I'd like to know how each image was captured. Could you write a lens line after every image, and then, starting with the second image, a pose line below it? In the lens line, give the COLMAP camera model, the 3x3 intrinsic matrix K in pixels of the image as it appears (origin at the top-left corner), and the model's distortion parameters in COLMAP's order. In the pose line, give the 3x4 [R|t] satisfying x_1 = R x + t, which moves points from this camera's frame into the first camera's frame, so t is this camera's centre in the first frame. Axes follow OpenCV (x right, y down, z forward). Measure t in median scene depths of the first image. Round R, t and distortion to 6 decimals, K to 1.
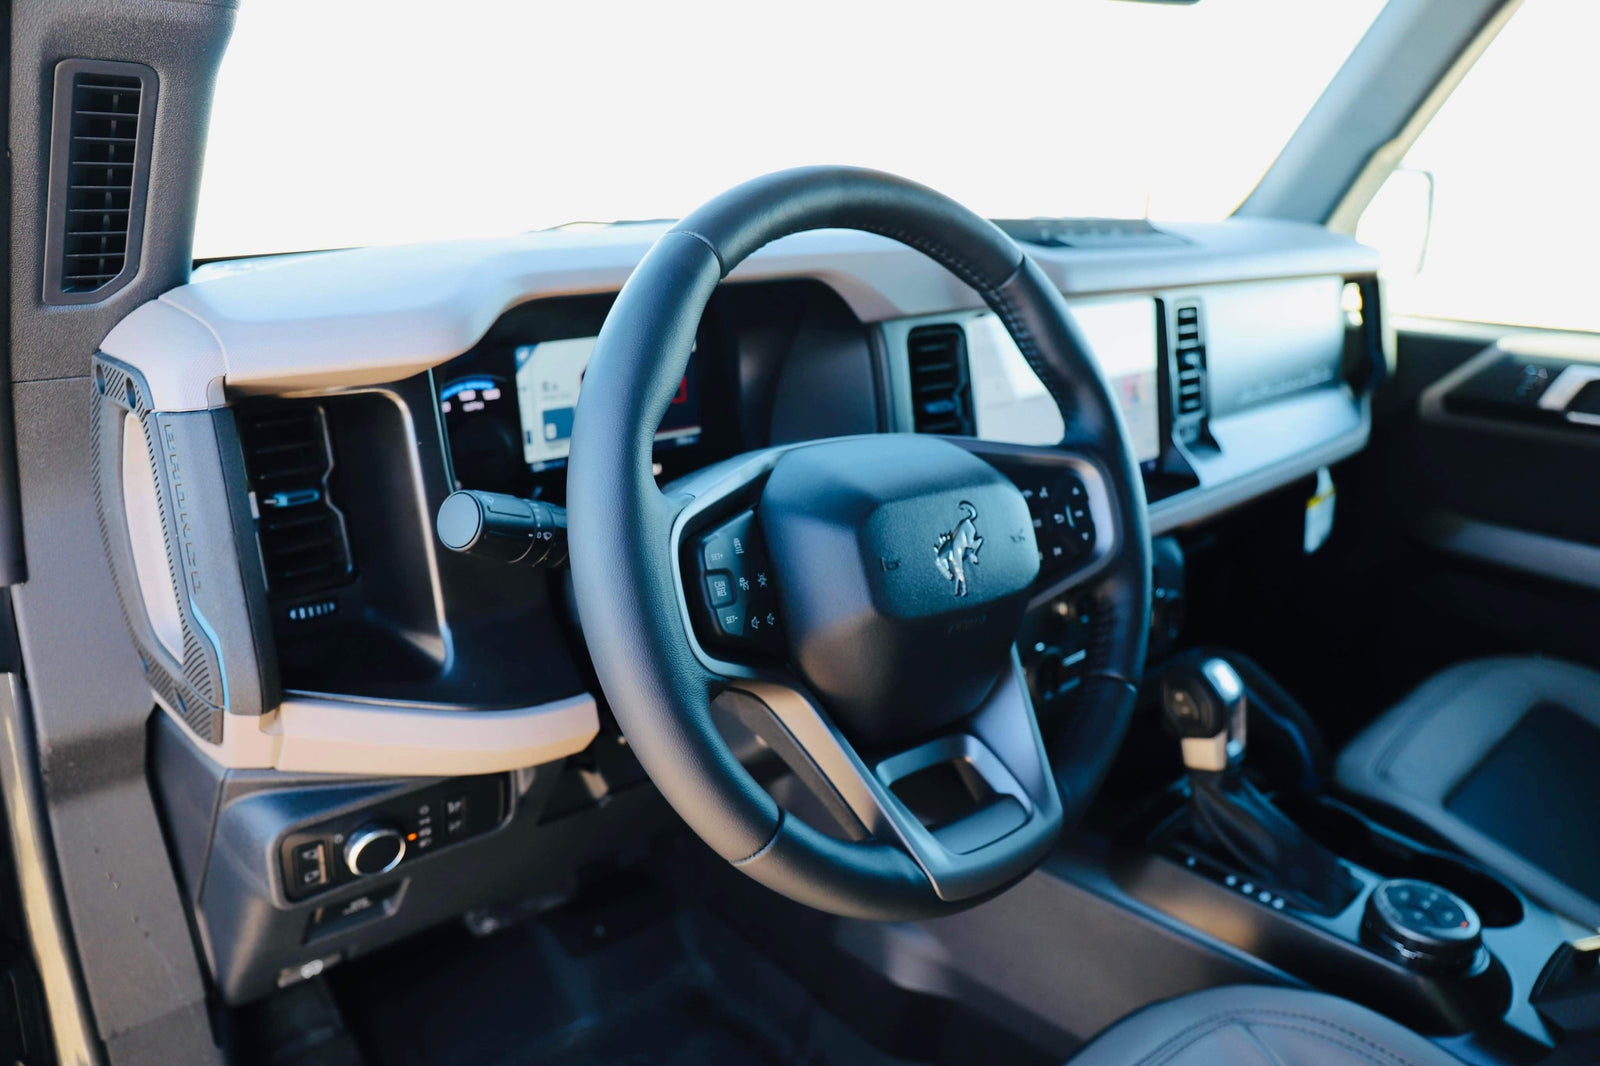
lens RADIAL K [[1055.6, 0, 800.0], [0, 1055.6, 533.0], [0, 0, 1]] dist [-0.108651, 0.078664]
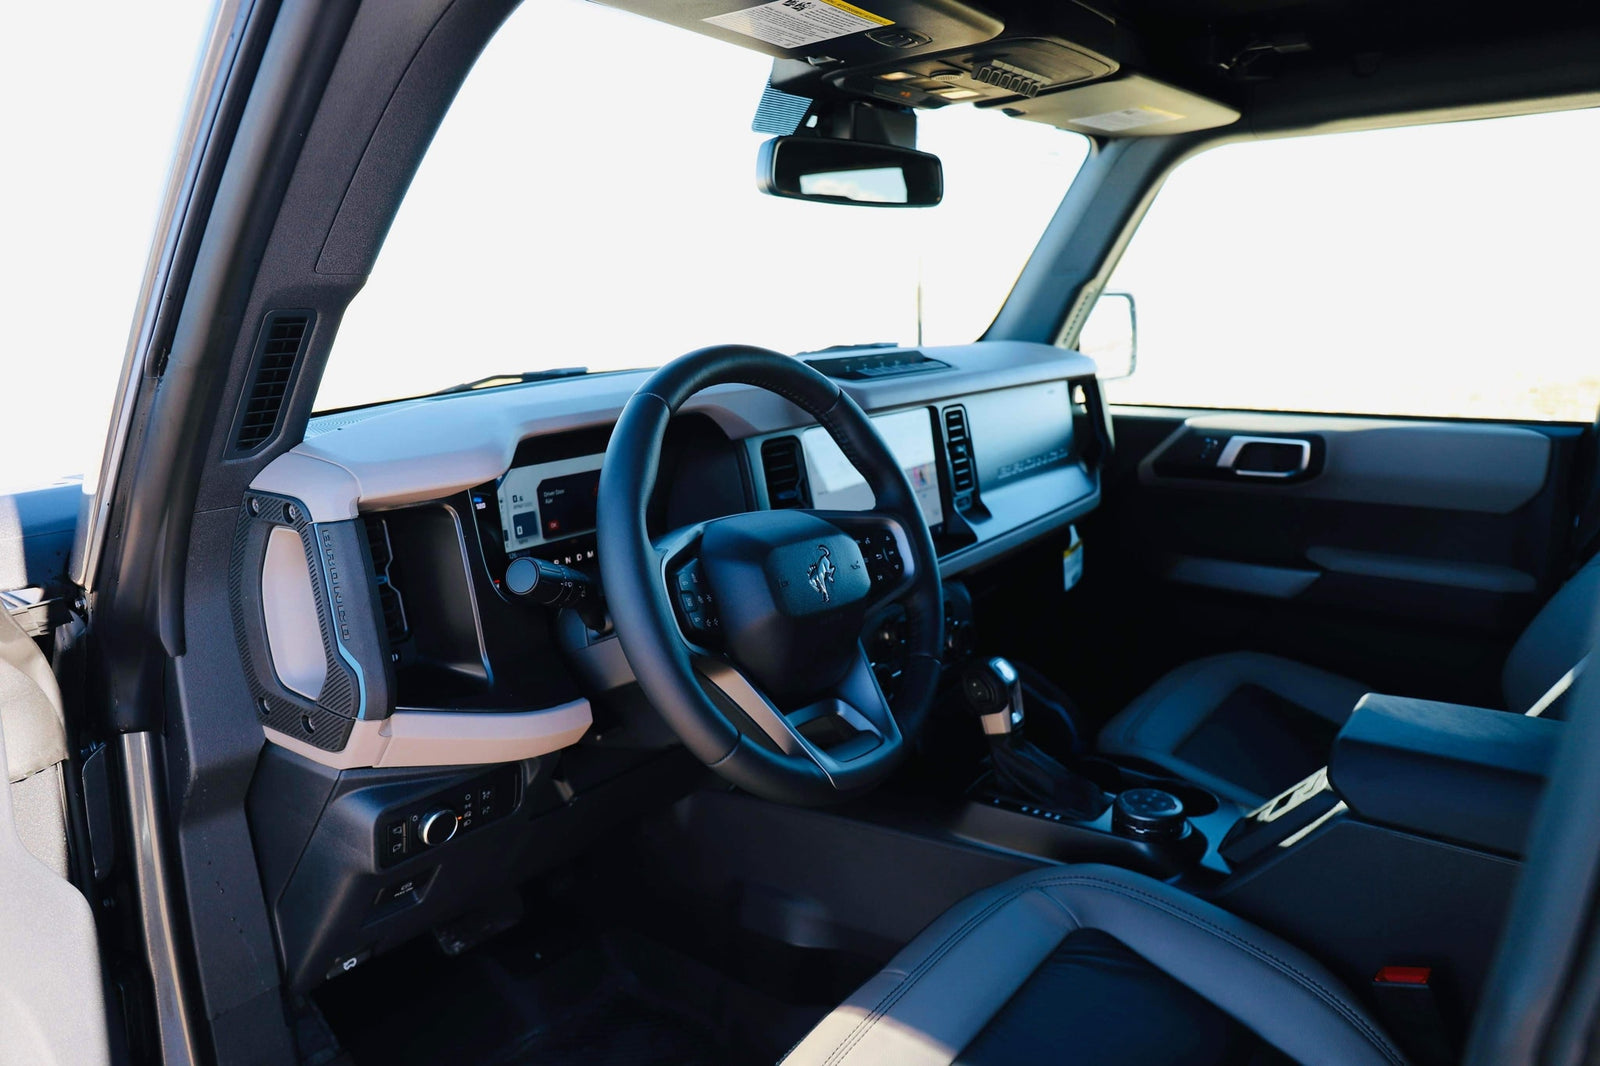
lens RADIAL K [[1055.6, 0, 800.0], [0, 1055.6, 533.0], [0, 0, 1]] dist [-0.108651, 0.078664]
pose [[0.980302, -0.078460, 0.181252, -0.137214], [0.097318, 0.990456, -0.097597, 0.086796], [-0.171865, 0.113314, 0.978582, -0.472480]]
